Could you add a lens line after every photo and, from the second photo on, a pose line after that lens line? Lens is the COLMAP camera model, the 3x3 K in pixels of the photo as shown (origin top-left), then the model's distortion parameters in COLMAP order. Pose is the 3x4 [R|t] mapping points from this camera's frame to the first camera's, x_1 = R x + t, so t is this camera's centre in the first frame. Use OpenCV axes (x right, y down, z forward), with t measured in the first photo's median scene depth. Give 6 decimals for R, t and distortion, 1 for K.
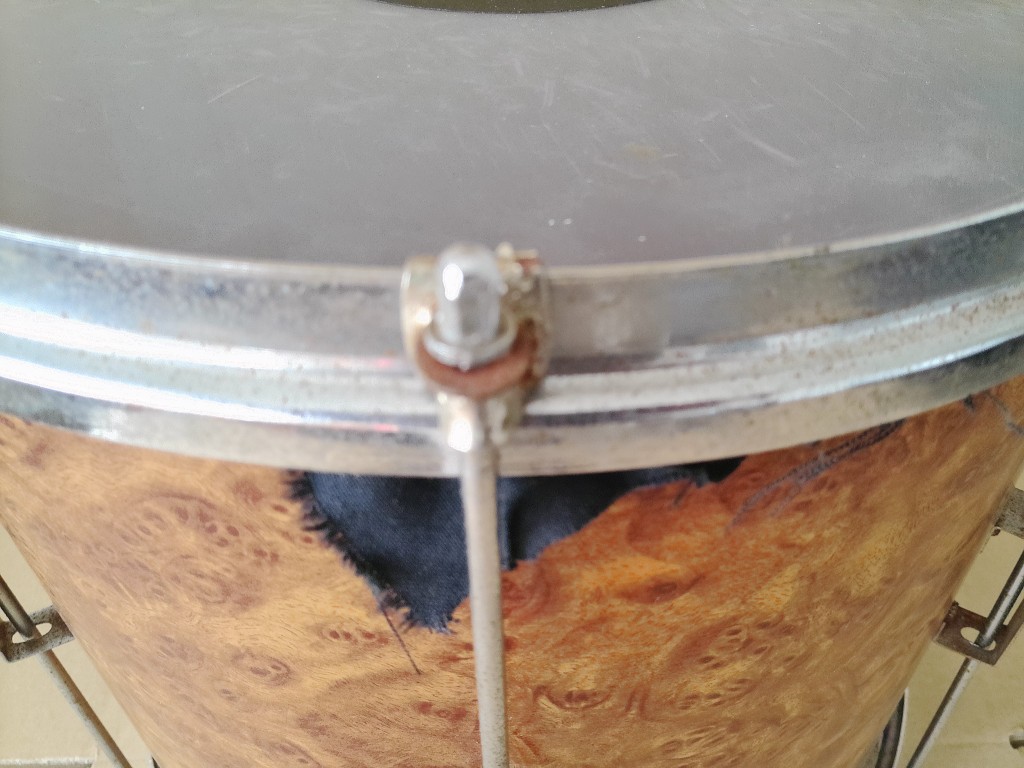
lens RADIAL K [[866.1, 0, 551.8], [0, 866.1, 403.7], [0, 0, 1]] dist [-0.013760, -0.014857]
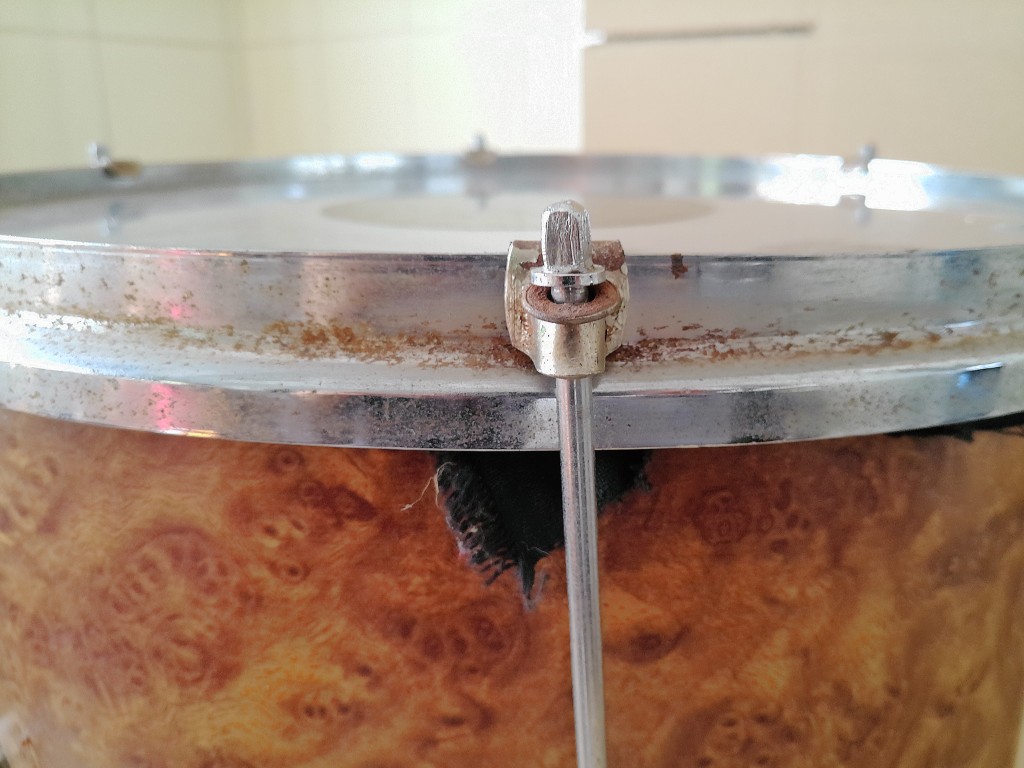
lens RADIAL K [[866.1, 0, 562.7], [0, 866.1, 433.9], [0, 0, 1]] dist [-0.013760, -0.014857]
pose [[0.999629, -0.004829, -0.026794, 0.059577], [-0.006436, 0.914333, -0.404911, 0.388534], [0.026454, 0.404934, 0.913963, 0.006025]]
